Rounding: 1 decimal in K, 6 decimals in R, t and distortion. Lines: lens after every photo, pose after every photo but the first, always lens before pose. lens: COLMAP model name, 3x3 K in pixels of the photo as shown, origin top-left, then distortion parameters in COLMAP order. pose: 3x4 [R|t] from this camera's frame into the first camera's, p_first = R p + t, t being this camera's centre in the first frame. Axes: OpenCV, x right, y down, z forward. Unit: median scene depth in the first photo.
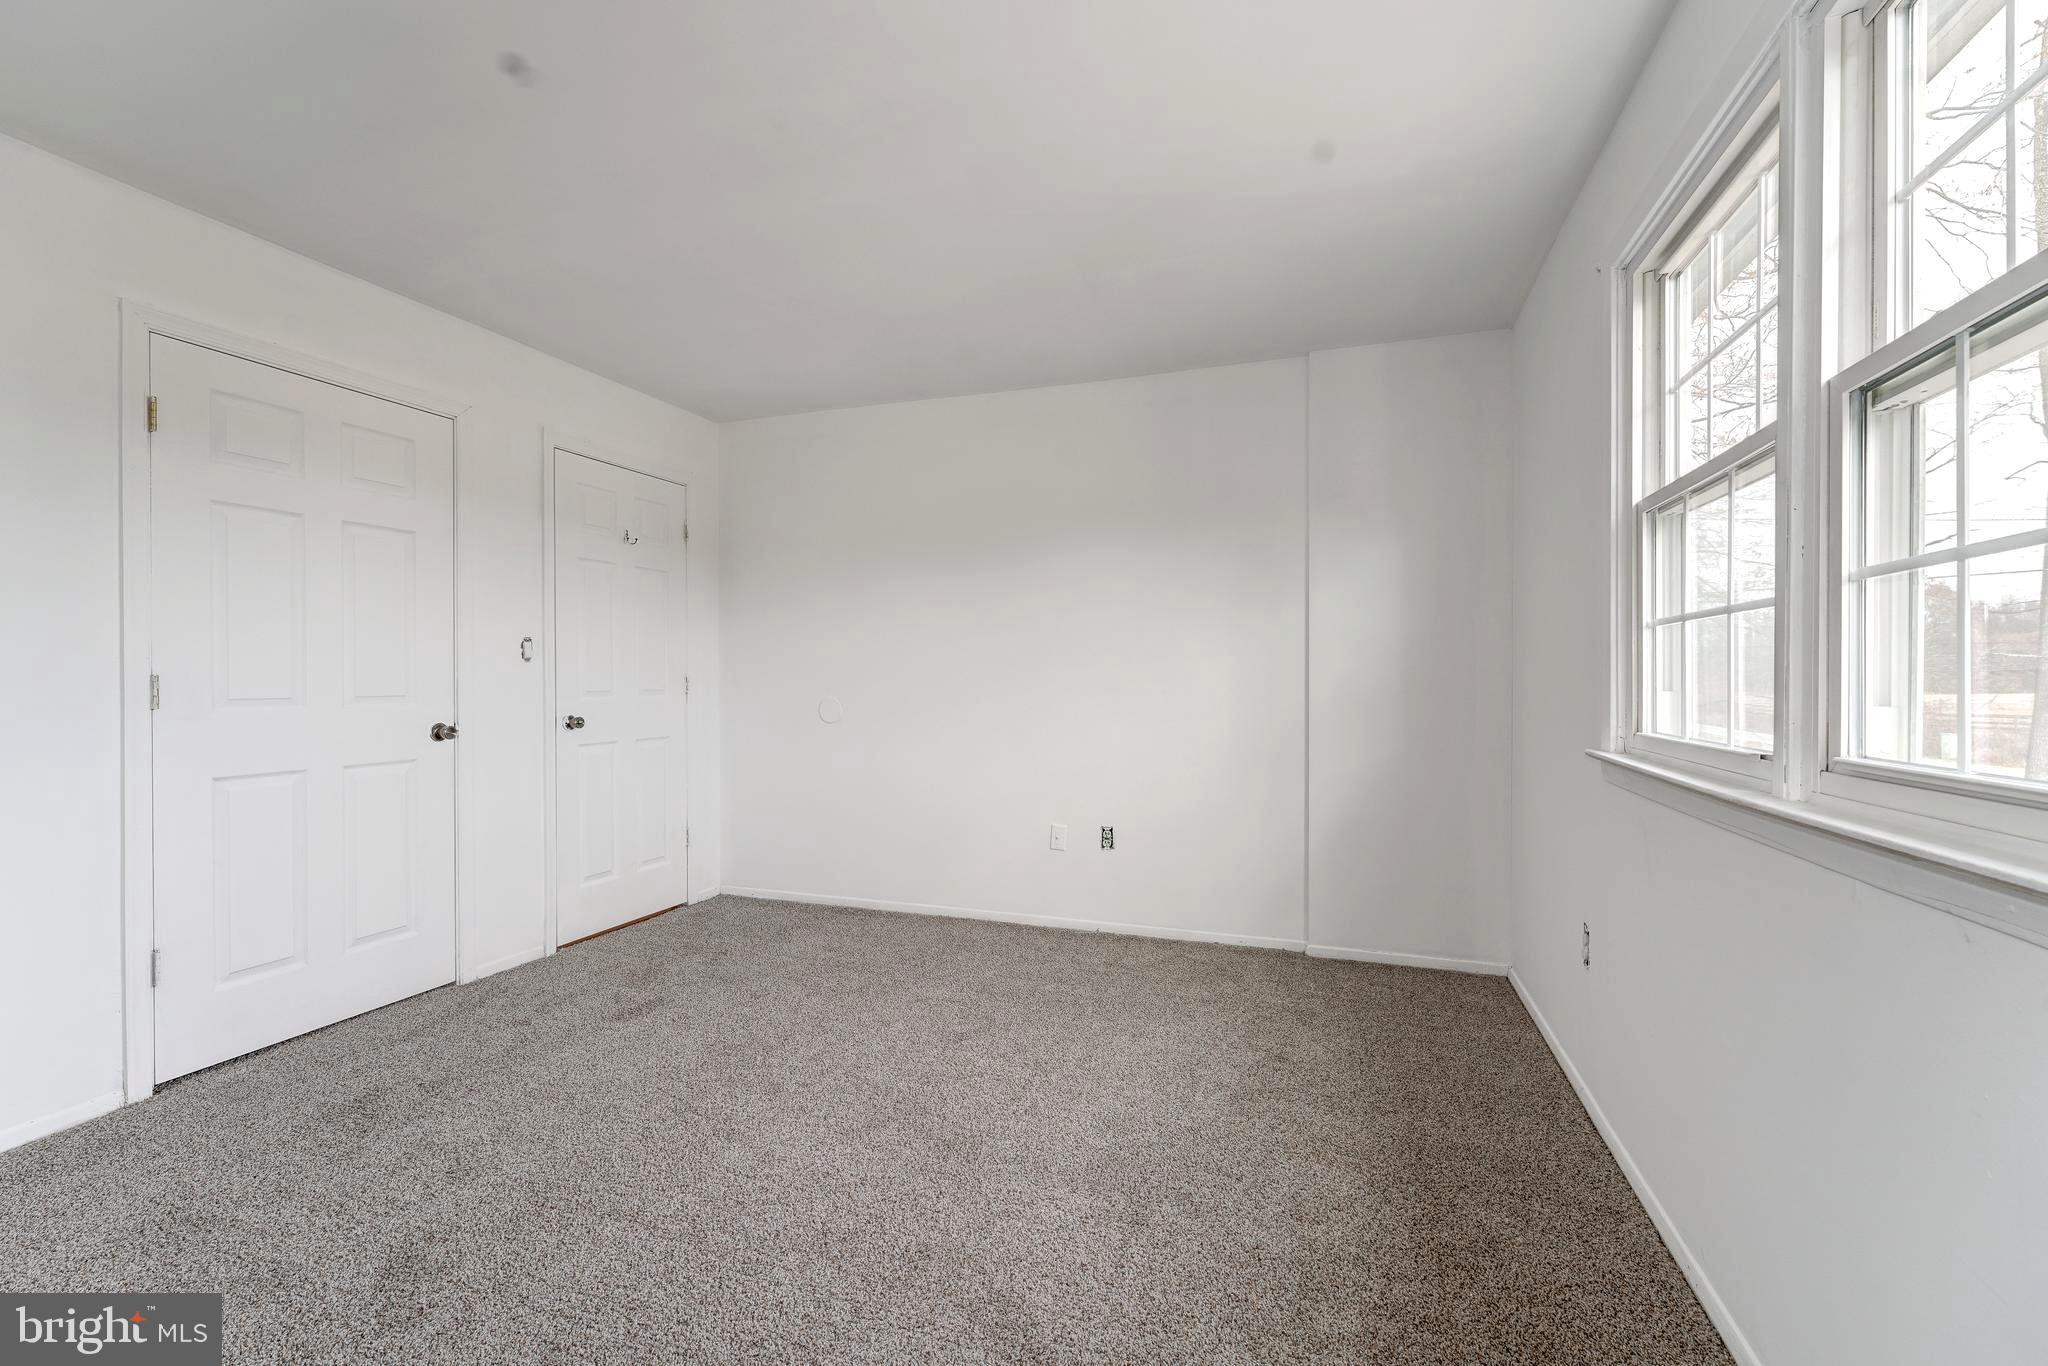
lens RADIAL K [[909.0, 0, 1019.9], [0, 909.0, 682.5], [0, 0, 1]] dist [-0.000980, 0.001977]
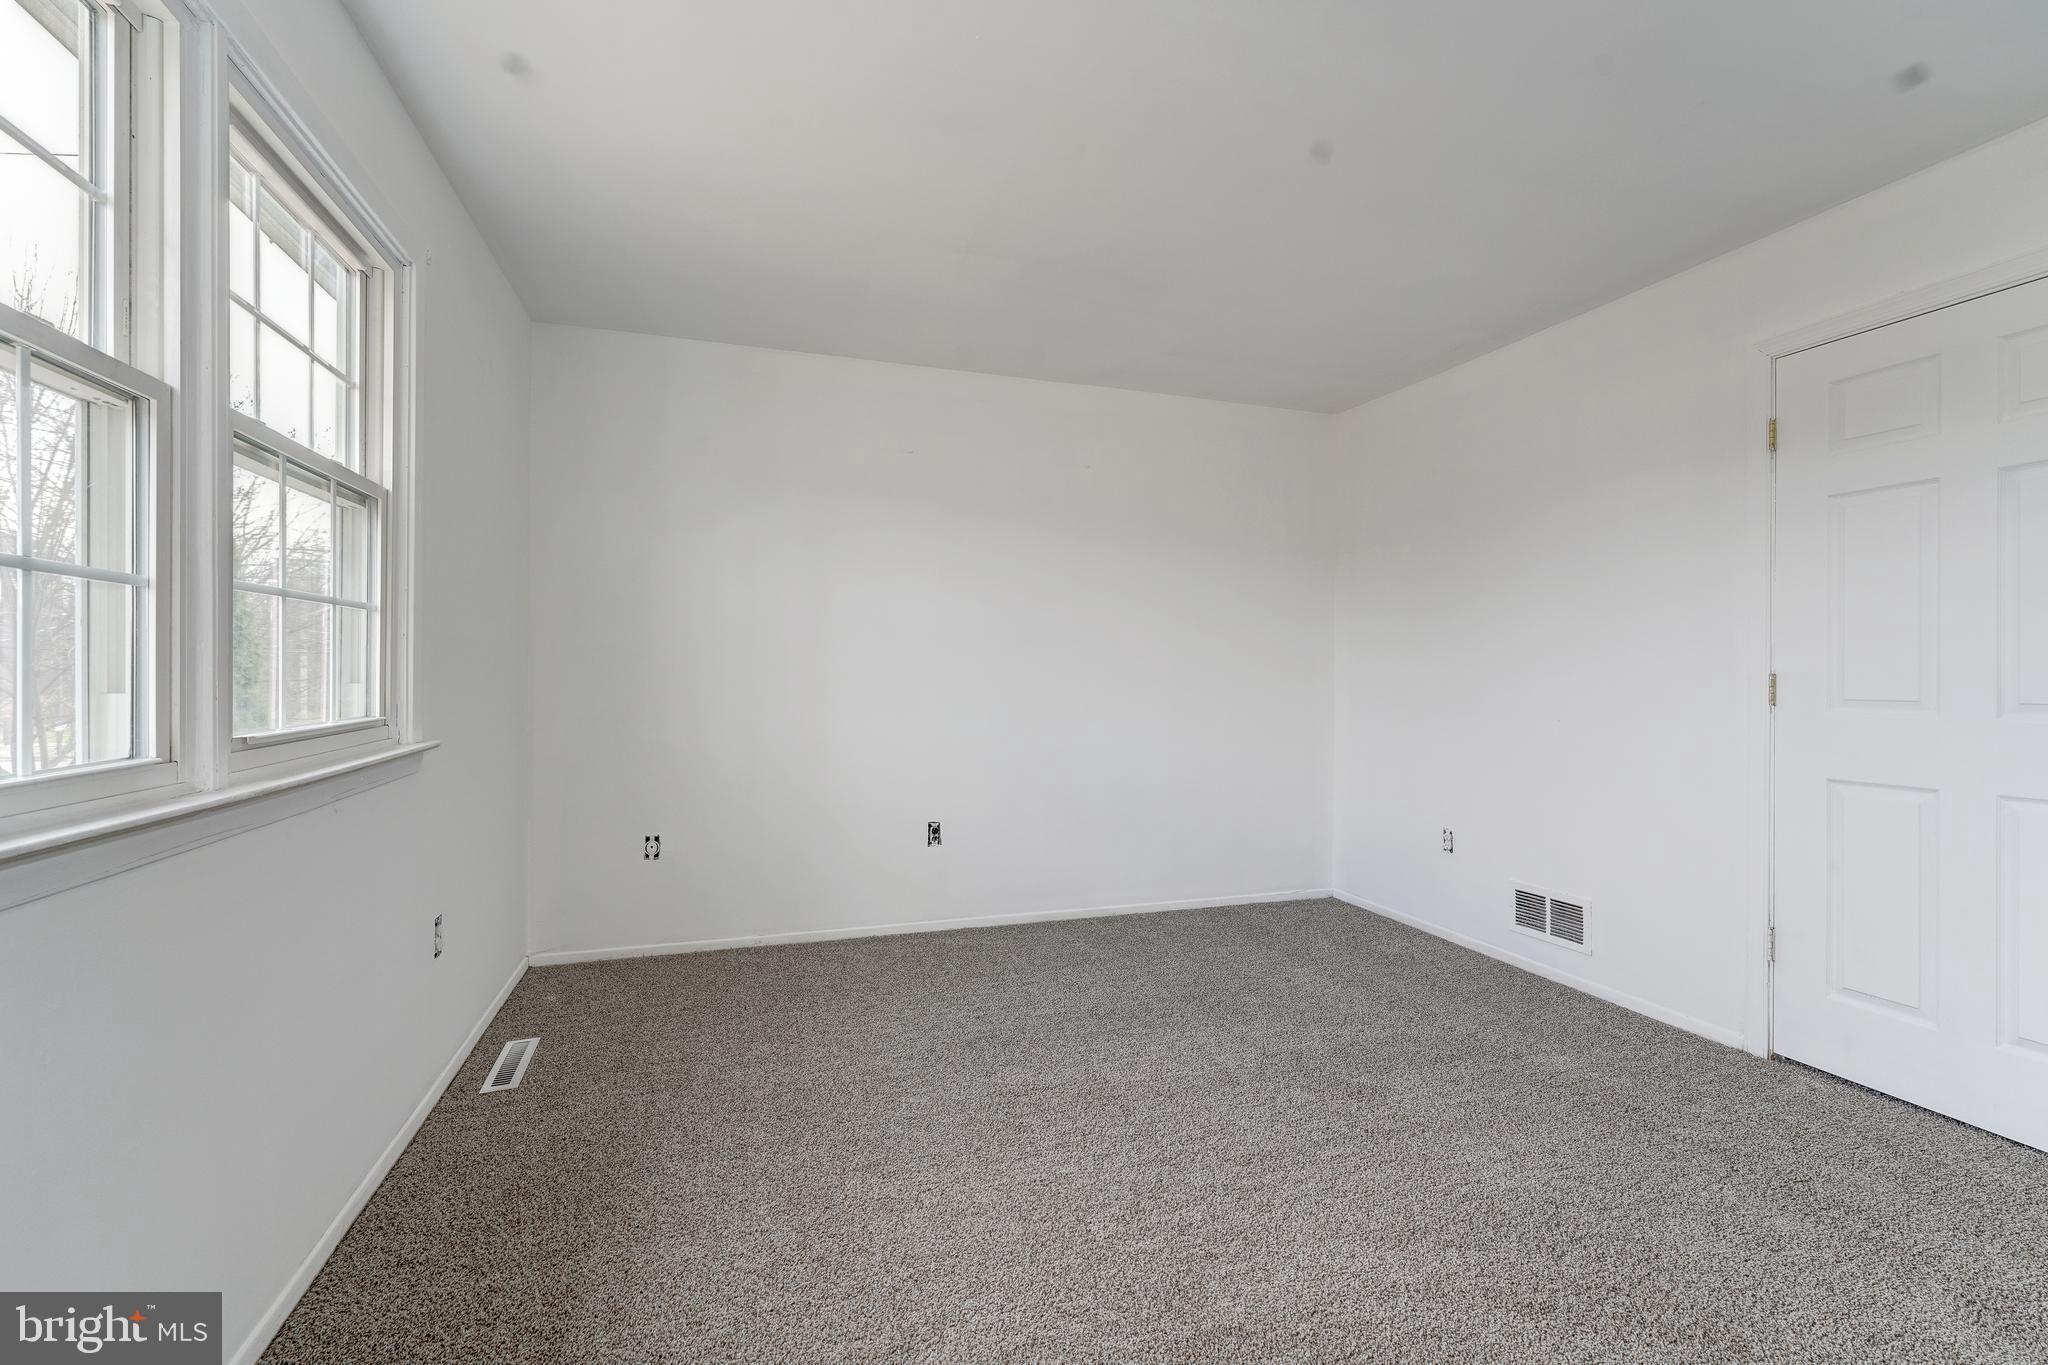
lens RADIAL K [[909.0, 0, 1019.4], [0, 909.0, 678.7], [0, 0, 1]] dist [-0.000980, 0.001977]
pose [[-0.785289, -0.002482, -0.619124, 0.405368], [-0.005933, 0.999976, 0.003515, -0.001506], [0.619100, 0.006434, -0.785285, 1.229851]]
